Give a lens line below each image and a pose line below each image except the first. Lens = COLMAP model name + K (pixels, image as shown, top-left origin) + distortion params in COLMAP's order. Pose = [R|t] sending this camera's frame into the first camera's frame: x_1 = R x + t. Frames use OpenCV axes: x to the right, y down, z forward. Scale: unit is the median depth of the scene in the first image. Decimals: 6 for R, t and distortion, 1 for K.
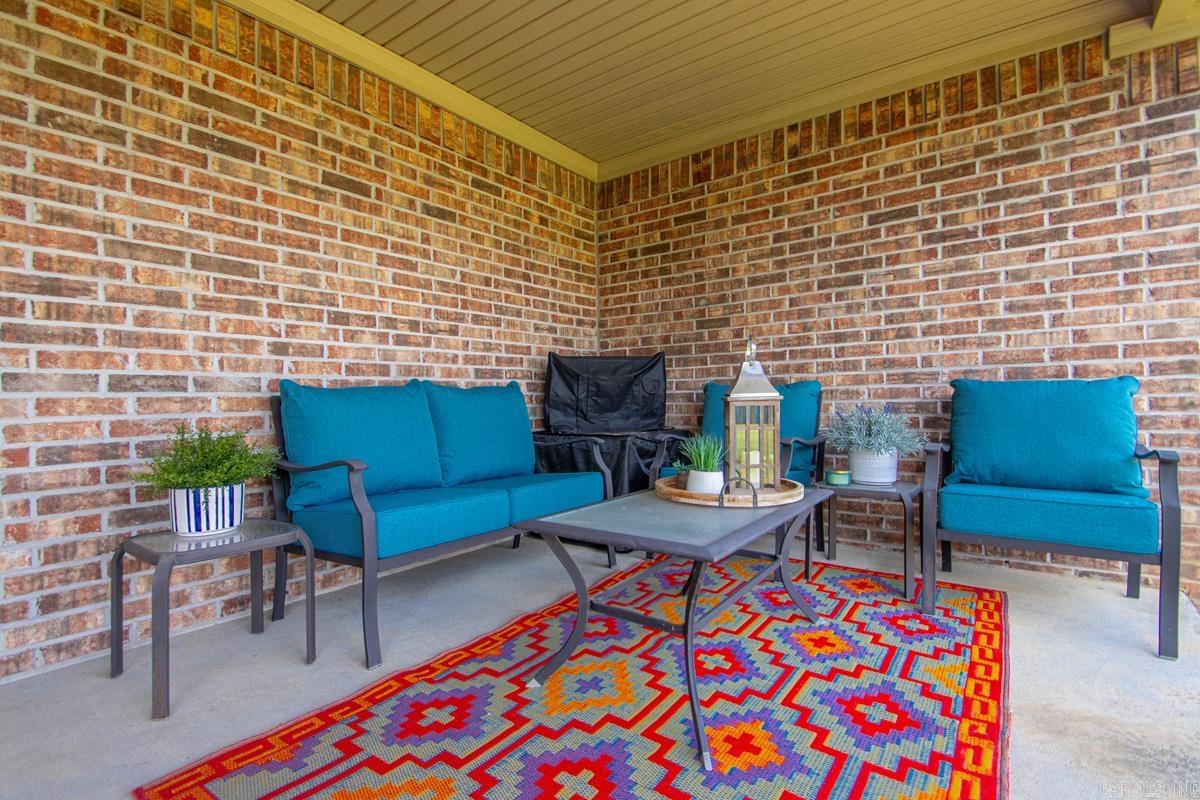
lens RADIAL K [[555.7, 0, 593.7], [0, 555.7, 402.6], [0, 0, 1]] dist [0.007255, -0.012366]
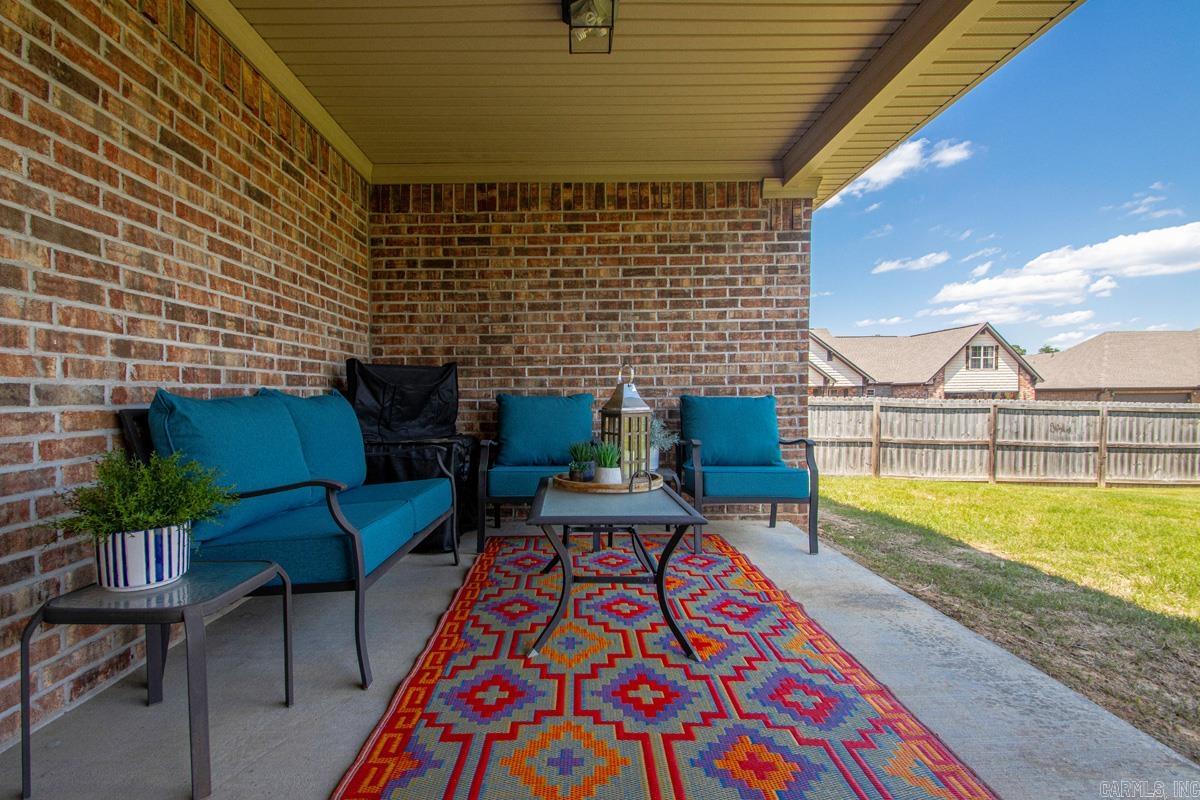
lens RADIAL K [[555.7, 0, 575.8], [0, 555.7, 415.1], [0, 0, 1]] dist [0.007255, -0.012366]
pose [[0.806192, -0.009463, 0.591578, -0.462656], [-0.003296, 0.999785, 0.020485, -0.019349], [-0.591645, -0.018465, 0.805987, -0.004951]]
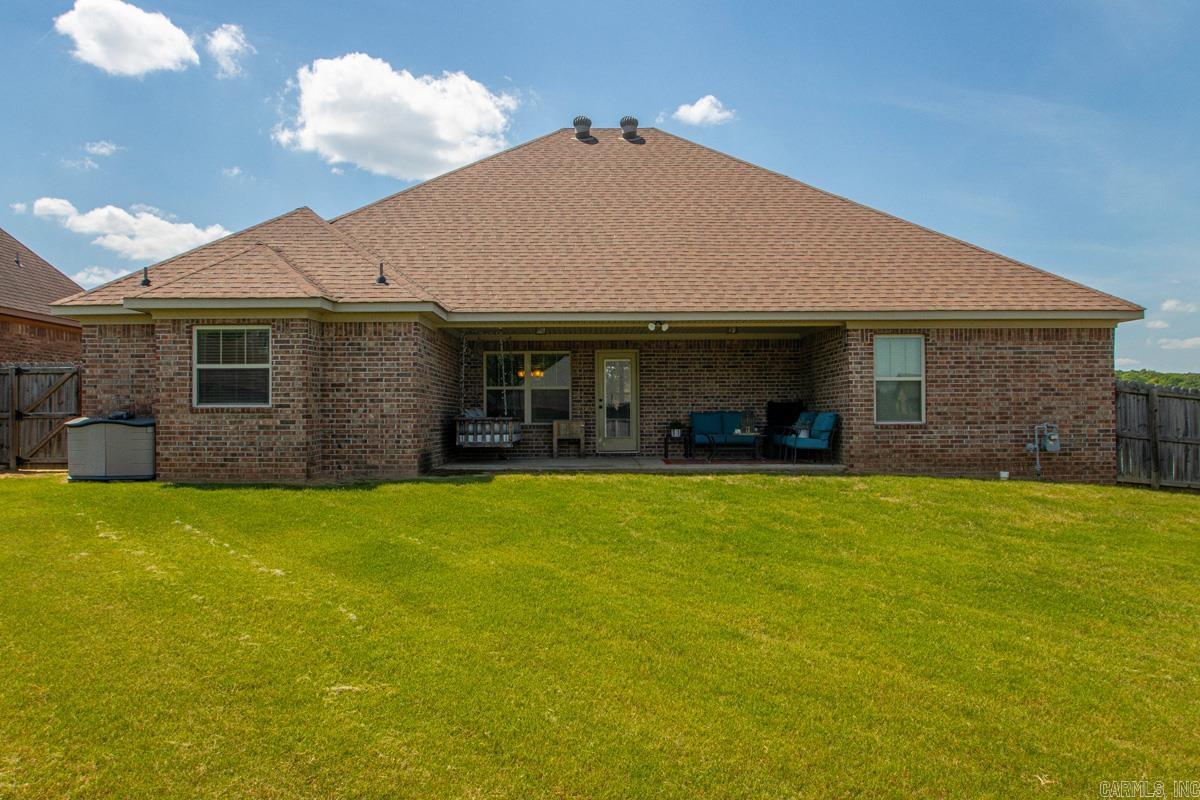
lens RADIAL K [[902.9, 0, 599.5], [0, 902.9, 401.1], [0, 0, 1]] dist [0.002266, 0.000619]
pose [[0.634804, 0.006280, -0.772648, 4.650678], [-0.008232, 0.999965, 0.001364, -0.120890], [0.772629, 0.005494, 0.634834, -4.314404]]
